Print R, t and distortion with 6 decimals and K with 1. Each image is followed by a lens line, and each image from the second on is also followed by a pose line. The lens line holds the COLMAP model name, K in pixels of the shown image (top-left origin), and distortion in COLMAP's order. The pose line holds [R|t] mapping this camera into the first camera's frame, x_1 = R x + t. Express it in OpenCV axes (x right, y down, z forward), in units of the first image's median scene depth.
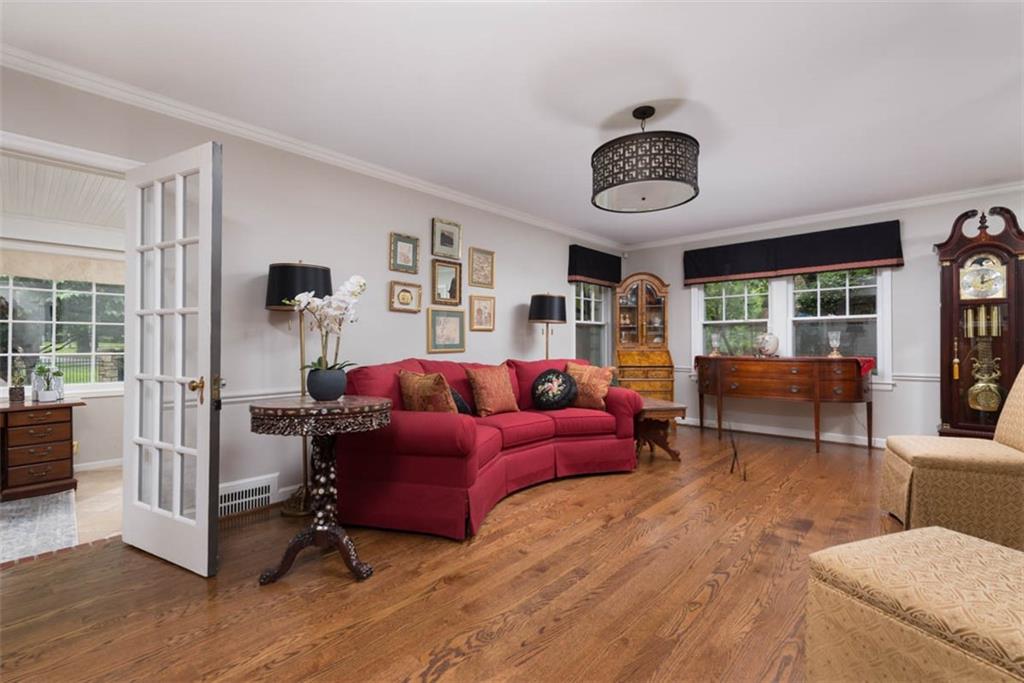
lens RADIAL K [[445.6, 0, 509.1], [0, 445.6, 341.2], [0, 0, 1]] dist [0.013187, -0.001269]
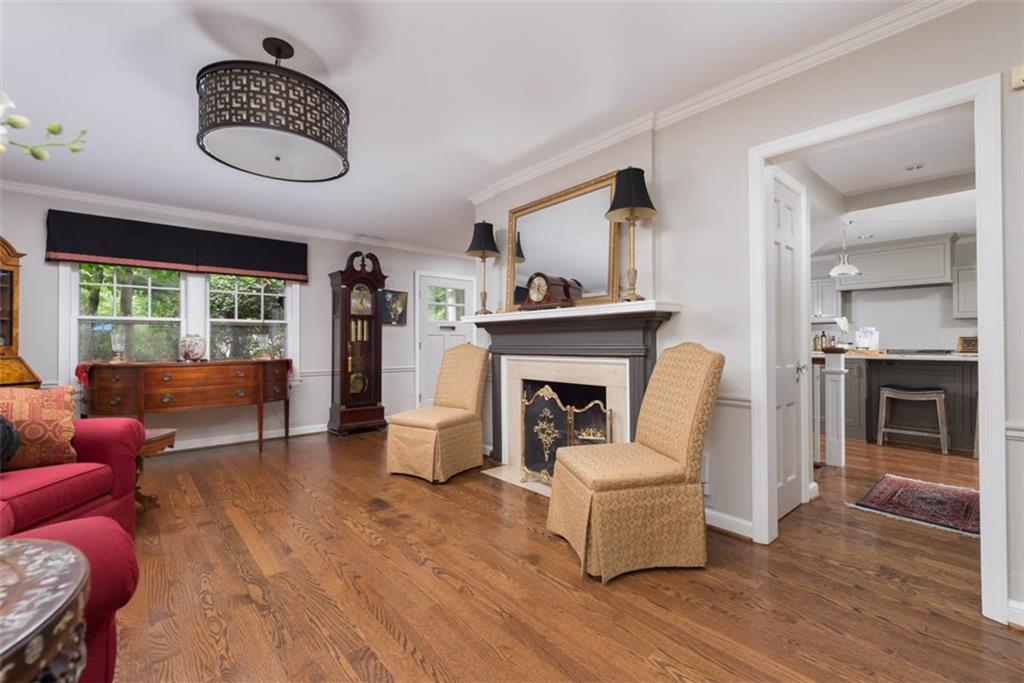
lens RADIAL K [[445.6, 0, 508.1], [0, 445.6, 343.1], [0, 0, 1]] dist [0.013187, -0.001269]
pose [[0.117259, 0.006184, 0.993082, -0.304322], [-0.001112, 0.999981, -0.006095, 0.004426], [-0.993101, -0.000390, 0.117263, 0.373101]]
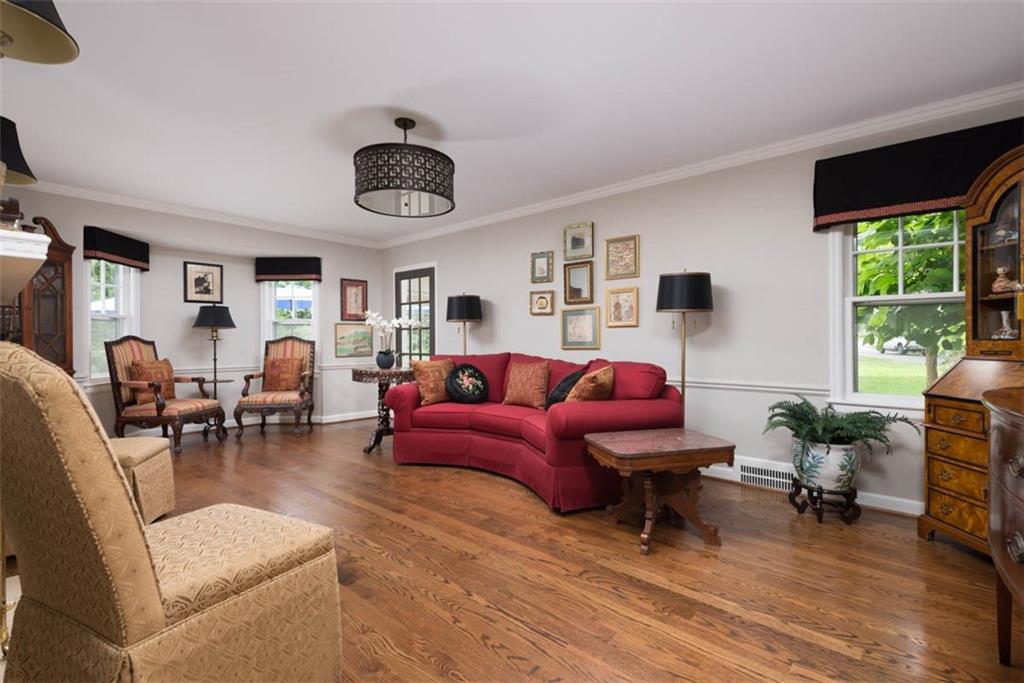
lens RADIAL K [[486.5, 0, 544.4], [0, 486.5, 342.2], [0, 0, 1]] dist [0.000205, 0.000193]
pose [[0.042148, 0.000555, -0.999111, 1.007202], [0.003151, 0.999995, 0.000689, 0.006931], [0.999106, -0.003177, 0.042146, 0.879163]]
